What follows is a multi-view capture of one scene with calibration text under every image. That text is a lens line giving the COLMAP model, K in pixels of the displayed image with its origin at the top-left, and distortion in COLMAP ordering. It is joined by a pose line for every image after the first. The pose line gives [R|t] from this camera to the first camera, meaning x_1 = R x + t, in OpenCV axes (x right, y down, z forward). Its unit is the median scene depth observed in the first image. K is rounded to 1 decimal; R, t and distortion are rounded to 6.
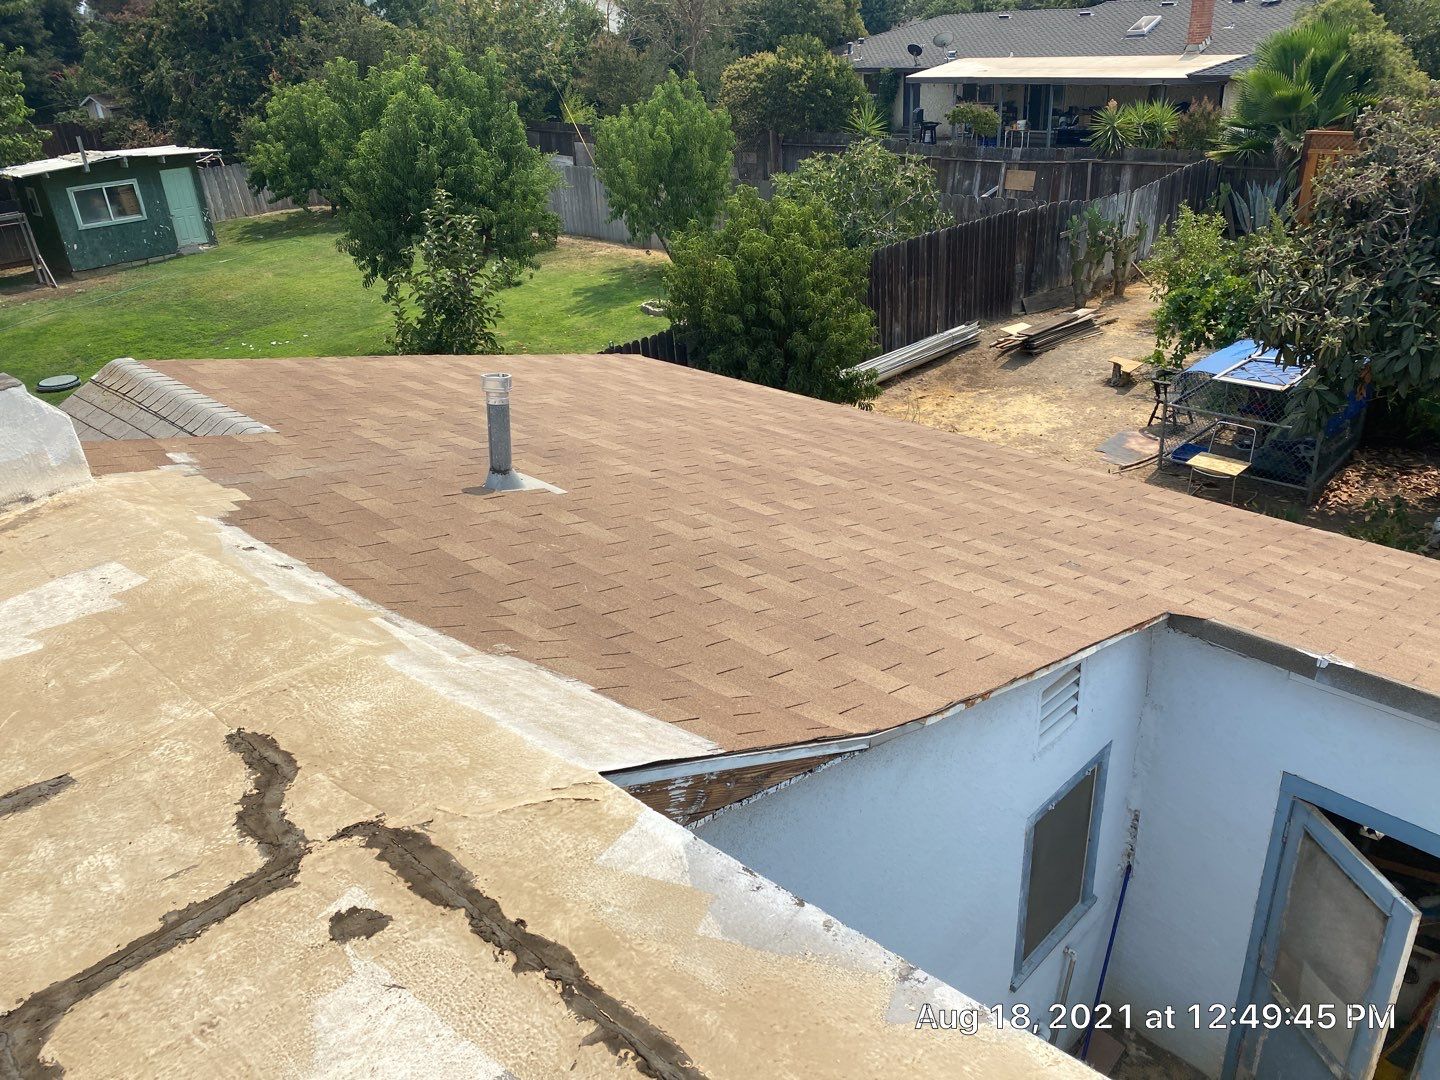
lens RADIAL K [[1097.4, 0, 738.0], [0, 1097.4, 516.3], [0, 0, 1]] dist [0.031493, -0.035509]
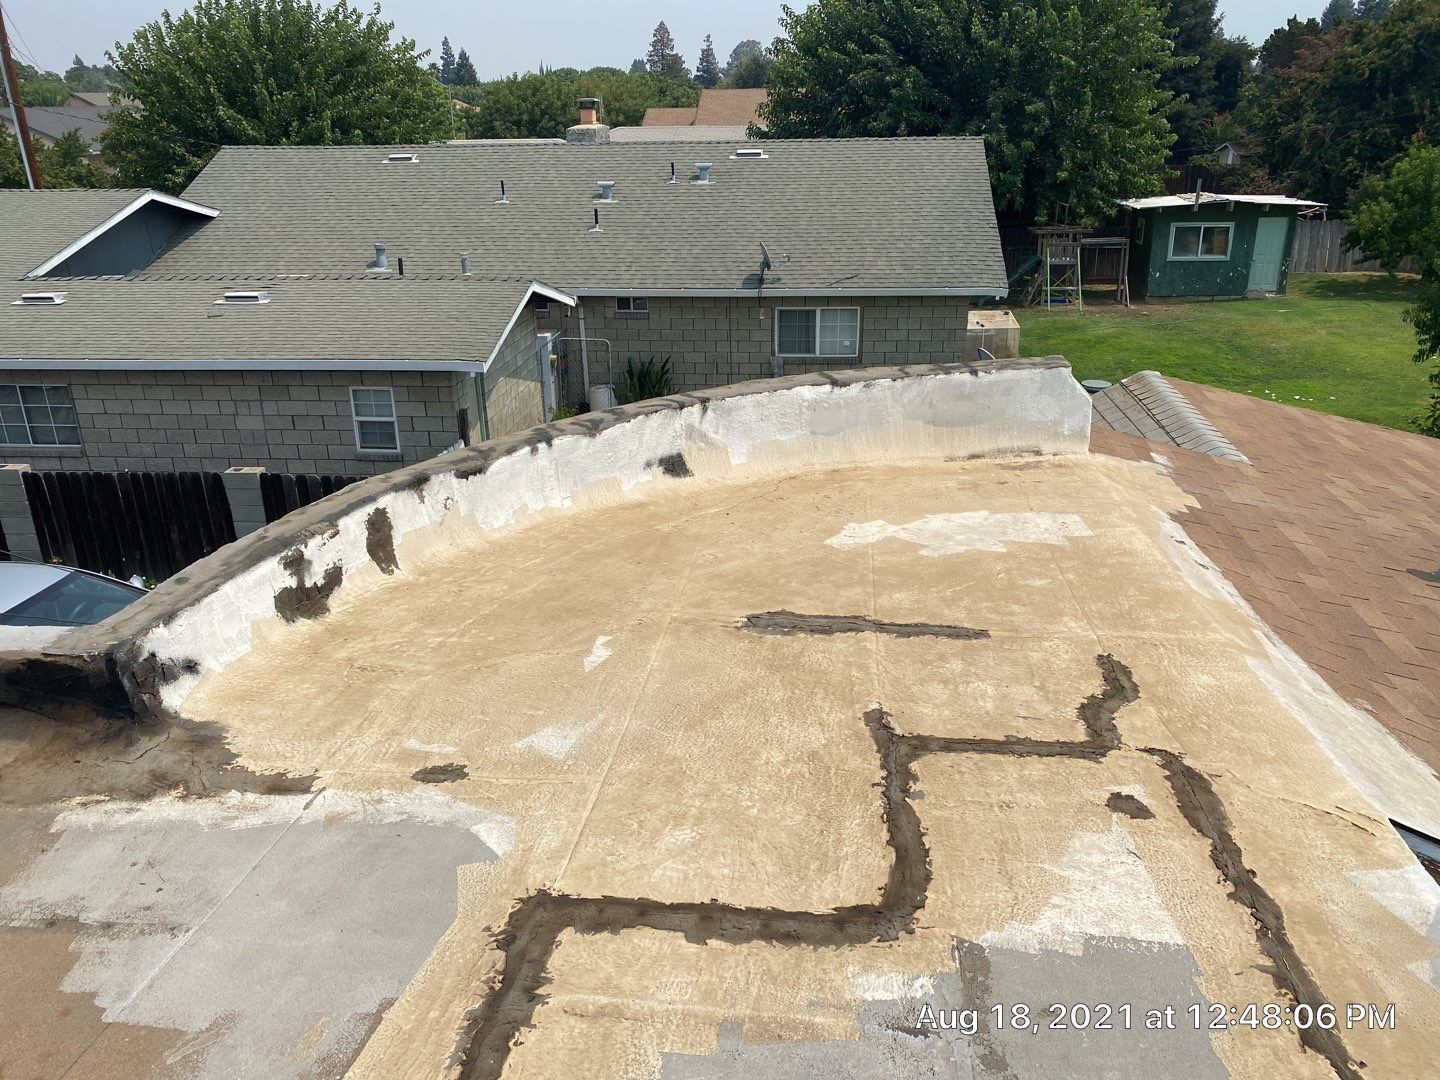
lens RADIAL K [[1097.4, 0, 710.7], [0, 1097.4, 528.7], [0, 0, 1]] dist [0.031493, -0.035509]
pose [[0.604203, 0.327352, -0.726484, 0.089590], [-0.348879, 0.928363, 0.128162, 0.038889], [0.716395, 0.176019, 0.675126, -0.126439]]
